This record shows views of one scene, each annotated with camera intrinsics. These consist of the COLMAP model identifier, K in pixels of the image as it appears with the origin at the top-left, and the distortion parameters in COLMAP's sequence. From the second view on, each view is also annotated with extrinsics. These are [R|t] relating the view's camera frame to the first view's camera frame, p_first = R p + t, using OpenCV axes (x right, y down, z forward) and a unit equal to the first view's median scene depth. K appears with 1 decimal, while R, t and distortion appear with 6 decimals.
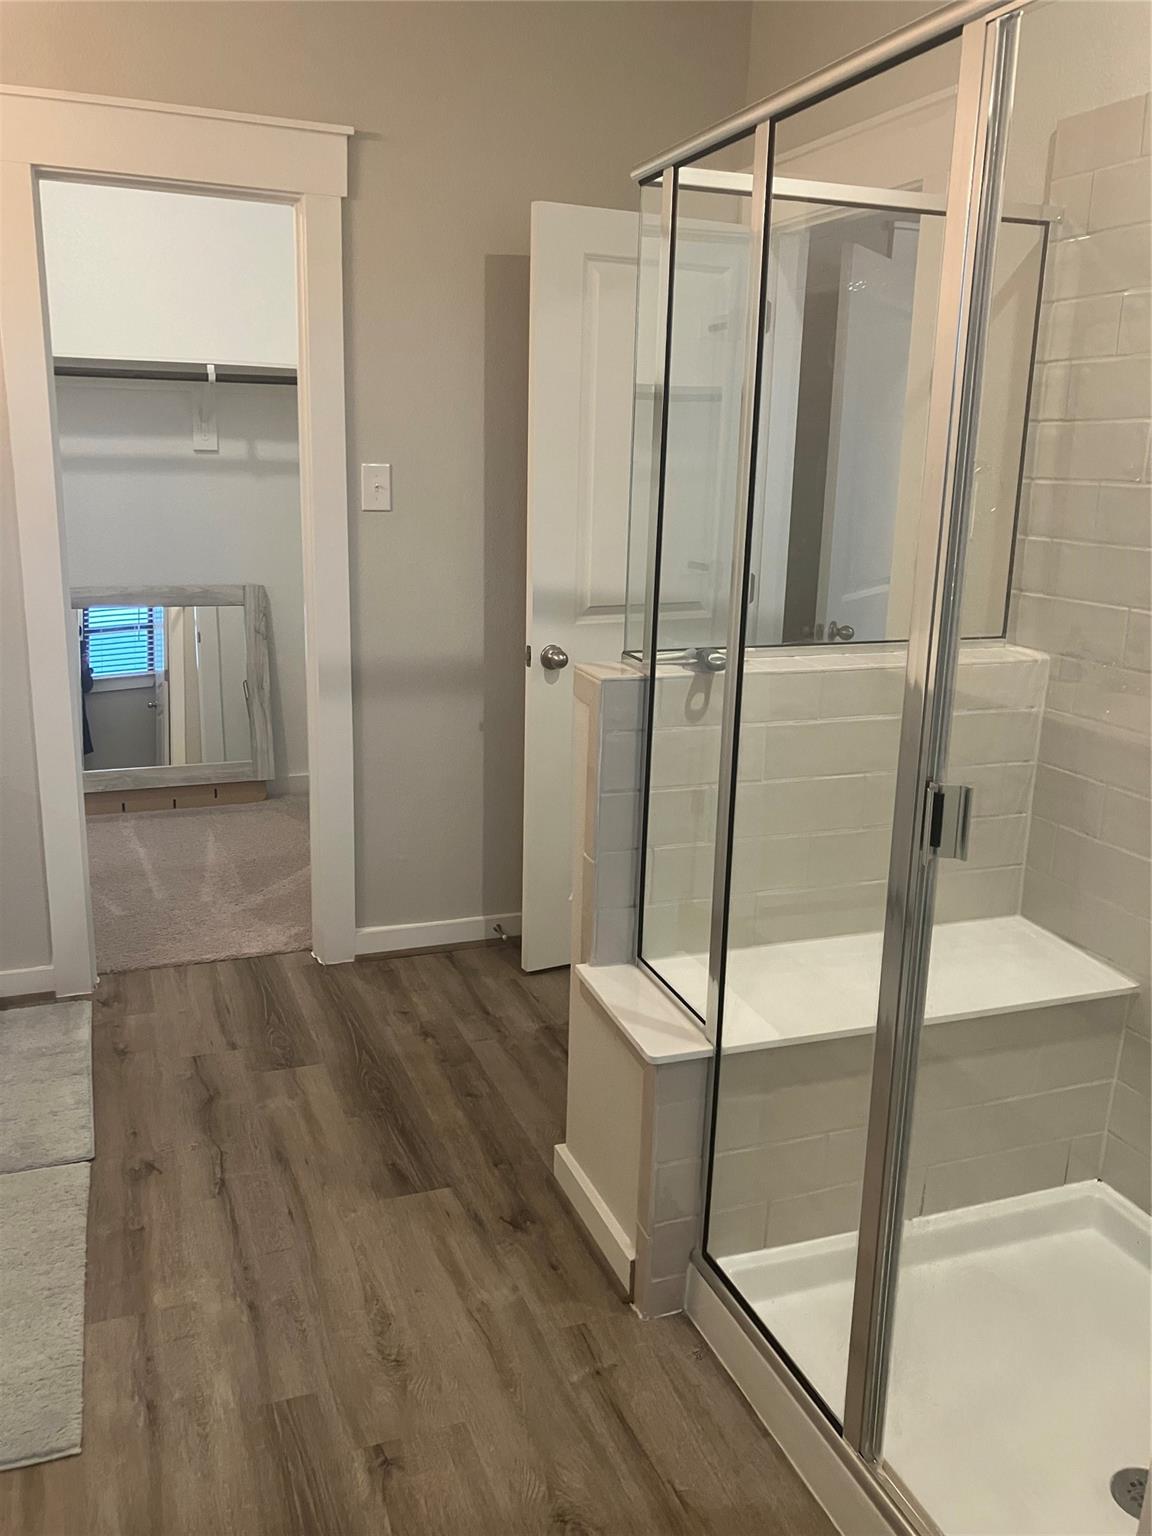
lens RADIAL K [[1257.8, 0, 570.0], [0, 1257.8, 759.7], [0, 0, 1]] dist [0.123010, -0.310744]
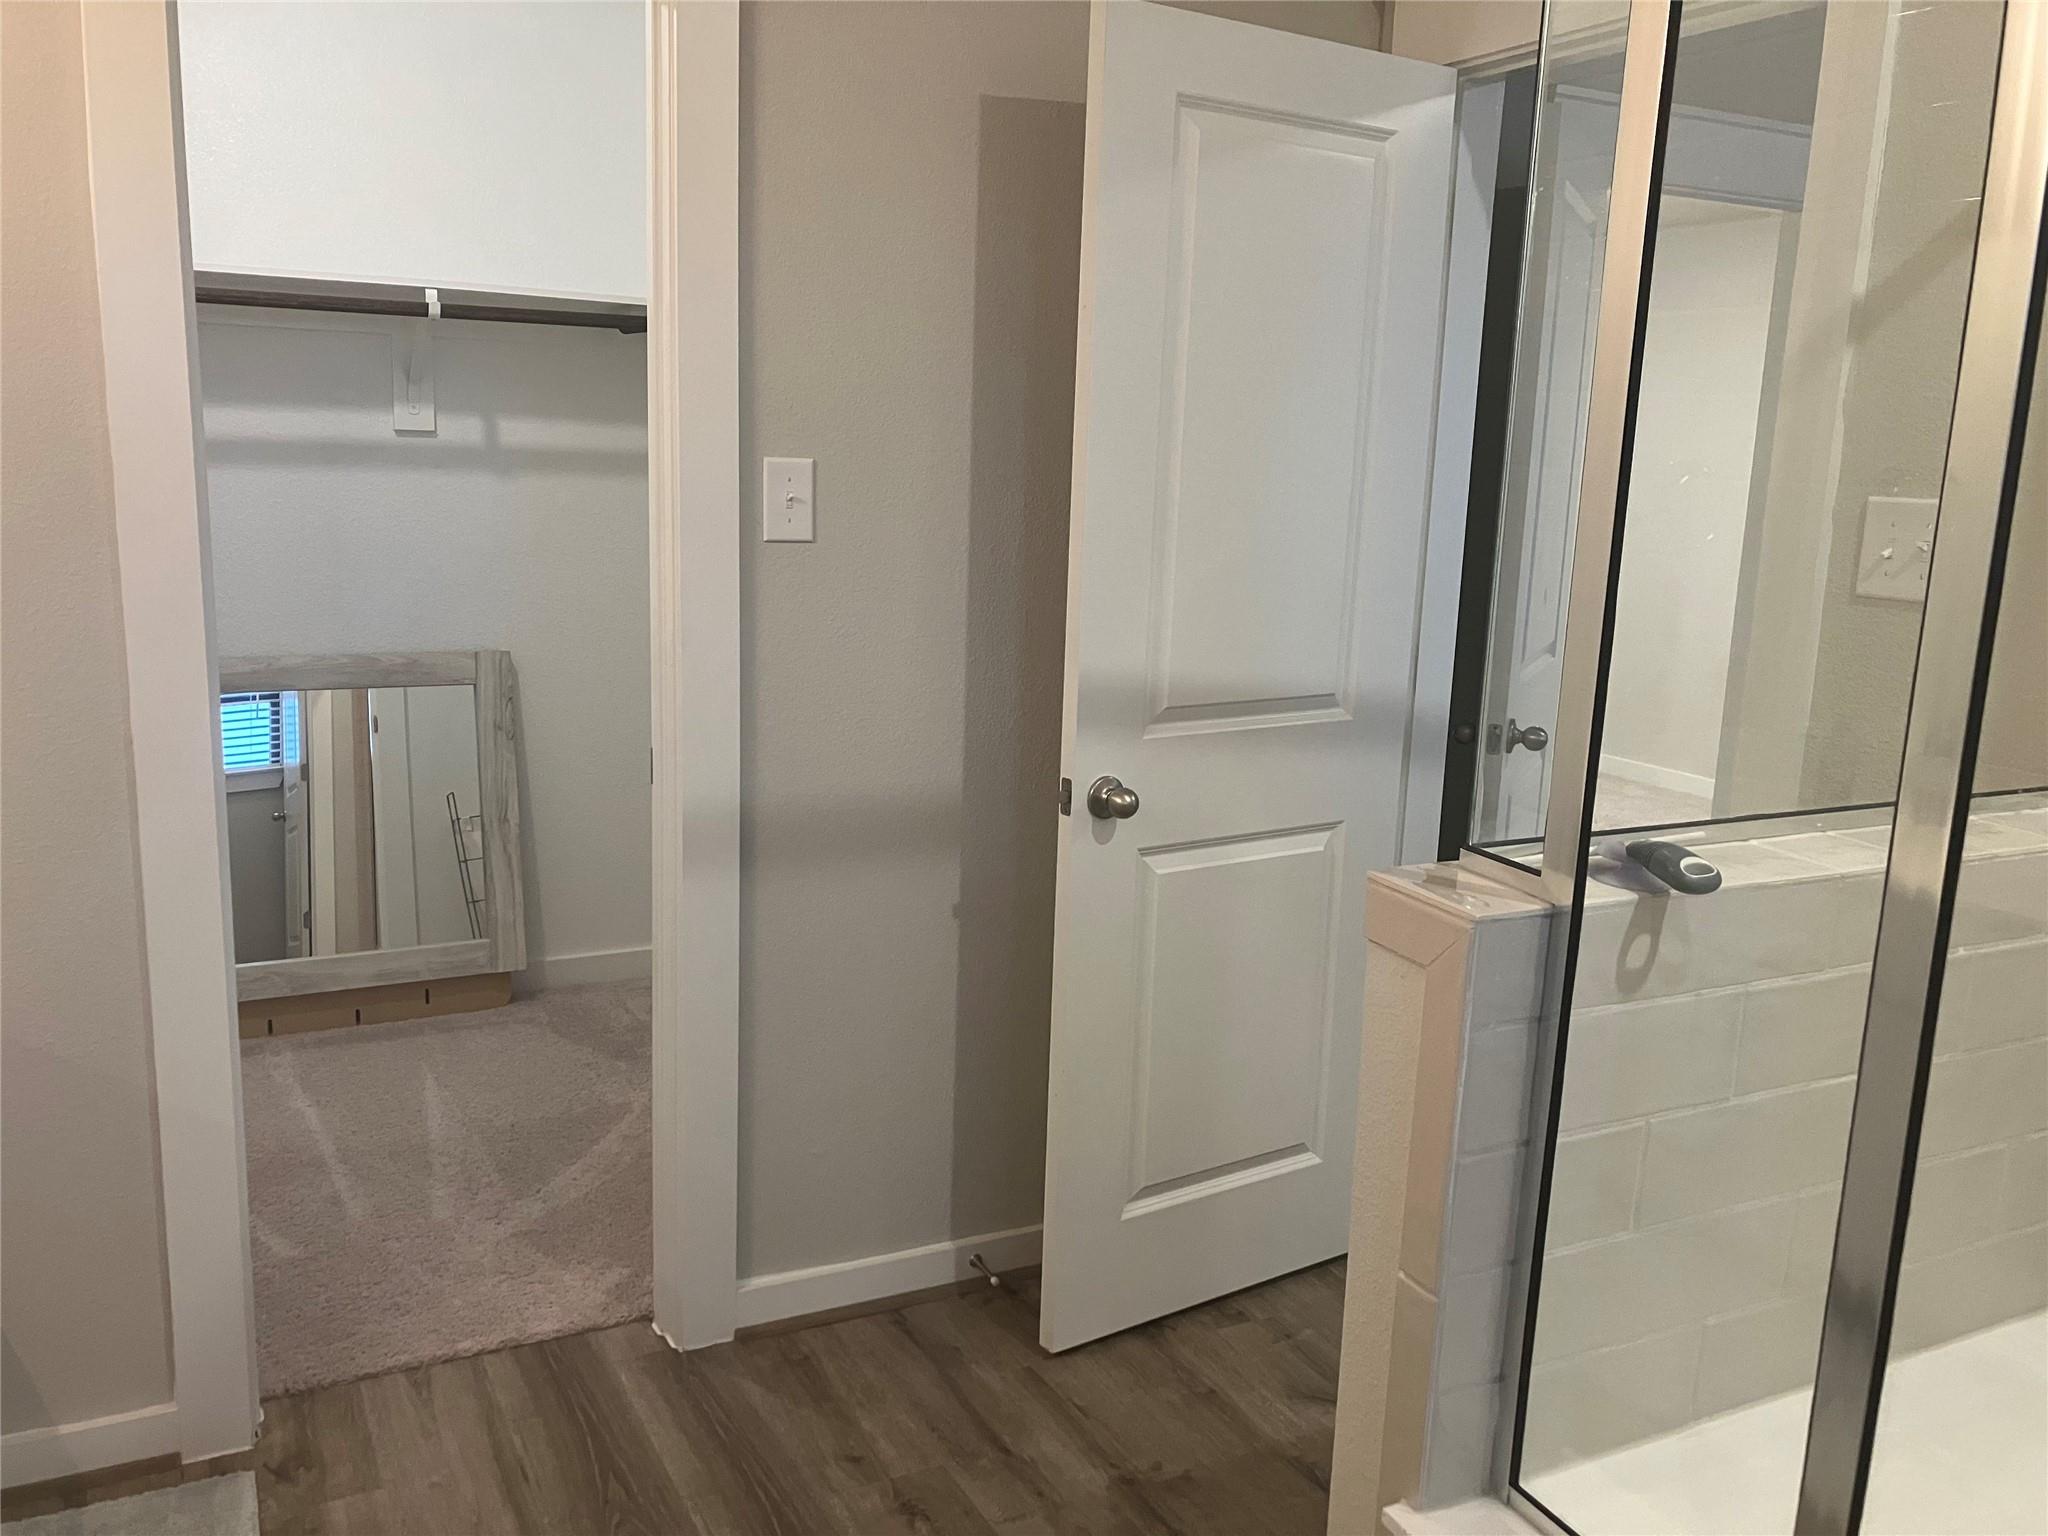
lens RADIAL K [[1935.8, 0, 1150.3], [0, 1935.8, 822.2], [0, 0, 1]] dist [0.047009, 0.027952]
pose [[0.995401, -0.011523, 0.095102, -0.071125], [0.015630, 0.998972, -0.042556, -0.030992], [-0.094513, 0.043847, 0.994558, 0.126879]]
